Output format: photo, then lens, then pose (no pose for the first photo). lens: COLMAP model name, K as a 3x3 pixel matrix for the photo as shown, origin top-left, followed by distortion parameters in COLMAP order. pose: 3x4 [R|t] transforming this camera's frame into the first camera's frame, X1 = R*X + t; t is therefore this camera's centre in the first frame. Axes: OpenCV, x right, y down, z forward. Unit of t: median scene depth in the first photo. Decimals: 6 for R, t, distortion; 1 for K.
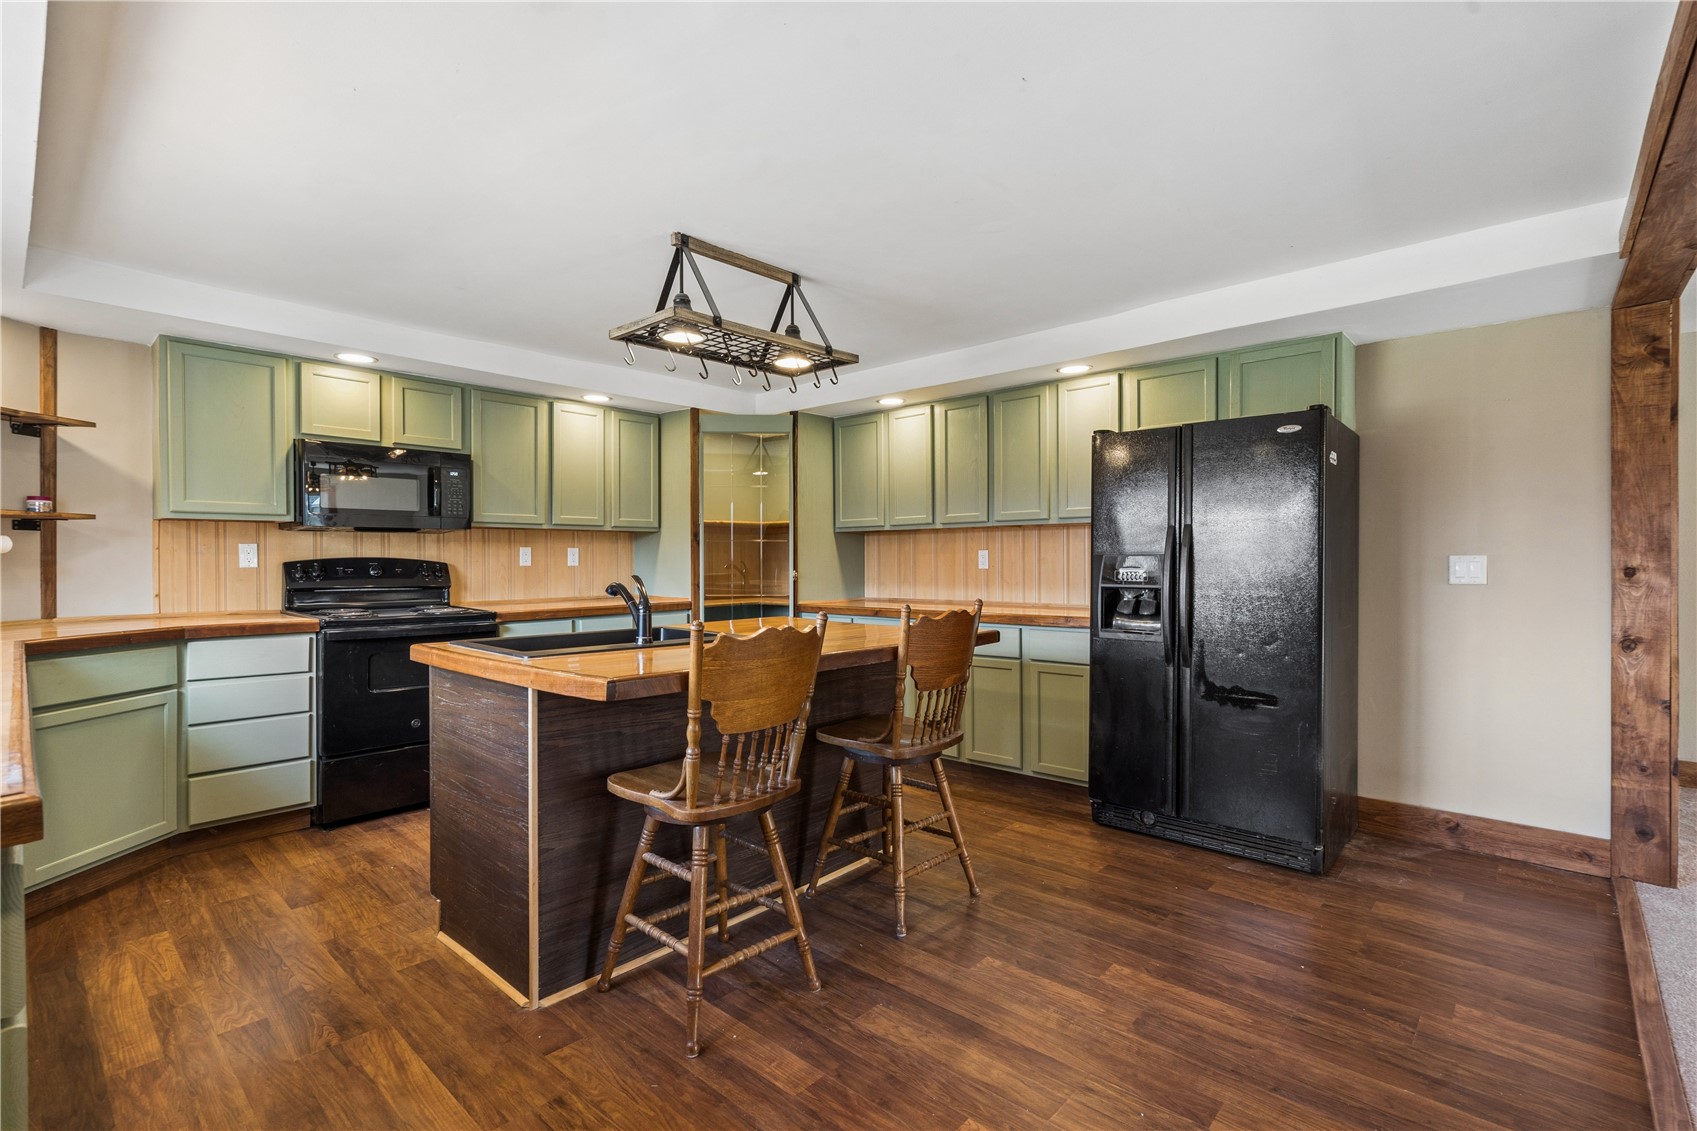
lens RADIAL K [[776.2, 0, 847.3], [0, 776.2, 568.1], [0, 0, 1]] dist [-0.003666, 0.000735]
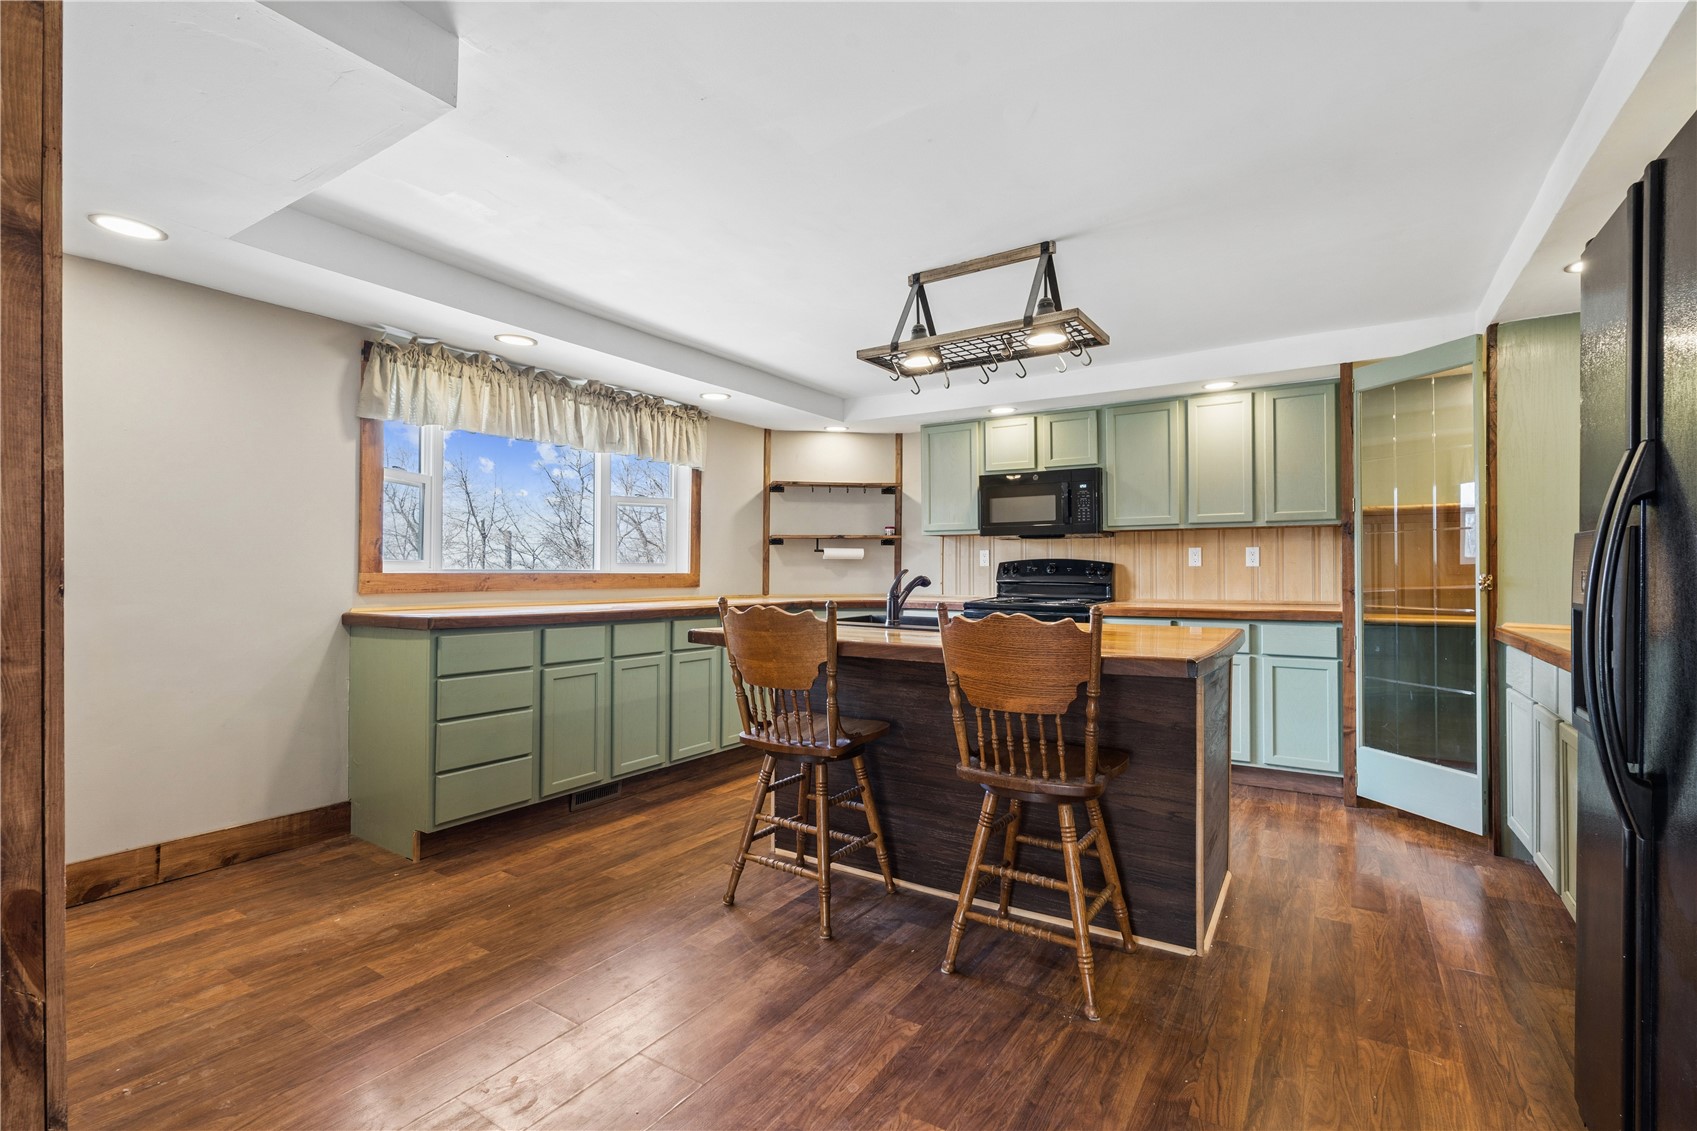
lens RADIAL K [[776.2, 0, 850.8], [0, 776.2, 568.6], [0, 0, 1]] dist [-0.003666, 0.000735]
pose [[0.170223, 0.002841, -0.985402, 0.613139], [-0.012484, 0.999922, 0.000726, 0.005778], [0.985327, 0.012178, 0.170245, 0.481972]]
